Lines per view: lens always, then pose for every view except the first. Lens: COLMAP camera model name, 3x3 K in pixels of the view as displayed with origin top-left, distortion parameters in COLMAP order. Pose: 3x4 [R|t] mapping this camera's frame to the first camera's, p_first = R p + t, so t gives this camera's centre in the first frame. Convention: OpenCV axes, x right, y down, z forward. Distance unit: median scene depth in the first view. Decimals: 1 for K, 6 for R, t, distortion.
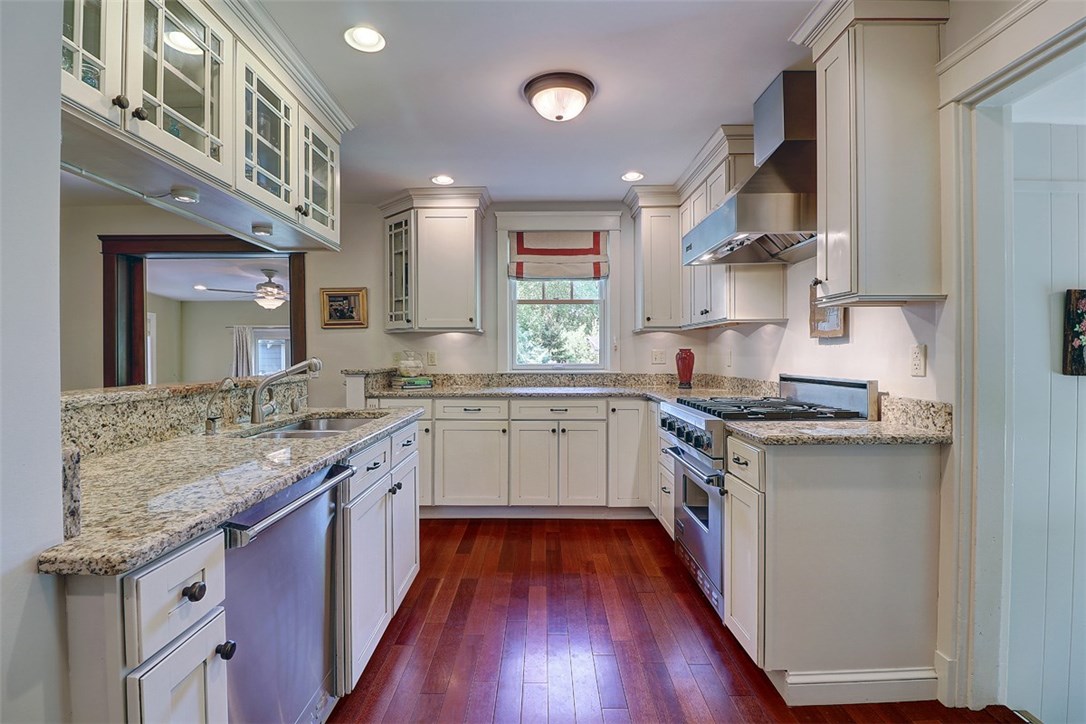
lens RADIAL K [[512.4, 0, 554.6], [0, 512.4, 355.2], [0, 0, 1]] dist [0.000947, -0.016990]
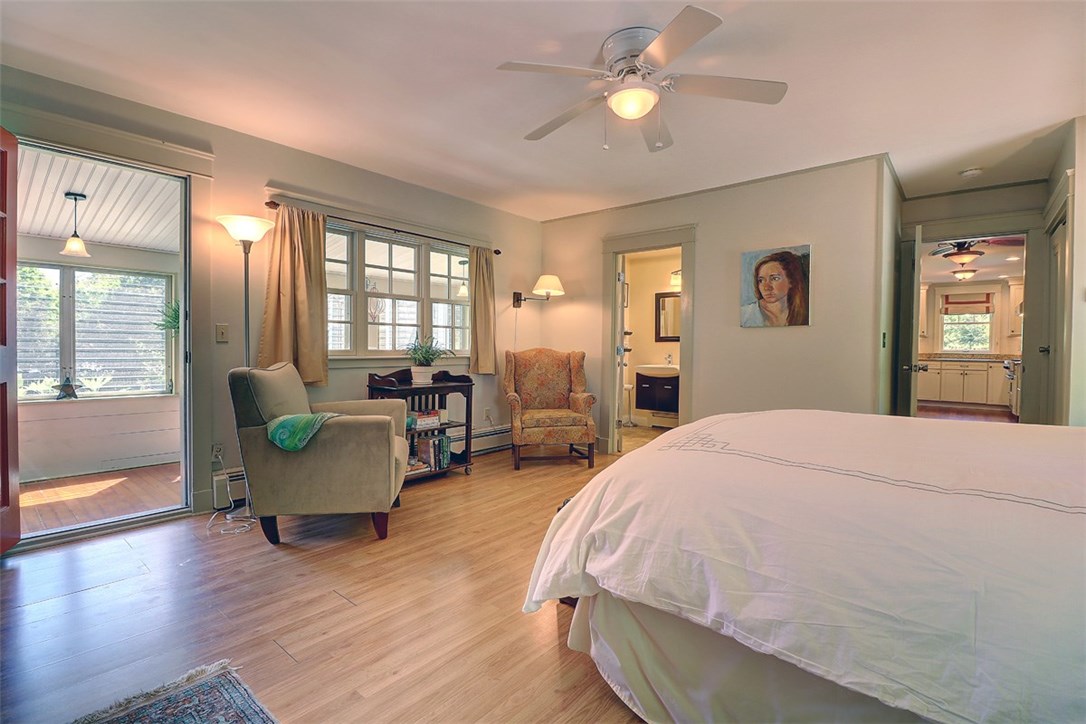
lens RADIAL K [[498.2, 0, 540.6], [0, 498.2, 357.7], [0, 0, 1]] dist [-0.000895, -0.015701]
pose [[0.745382, 0.022210, -0.666267, 0.074656], [-0.012013, 0.999730, 0.019887, 0.037167], [0.666529, -0.006819, 0.745448, -2.397009]]
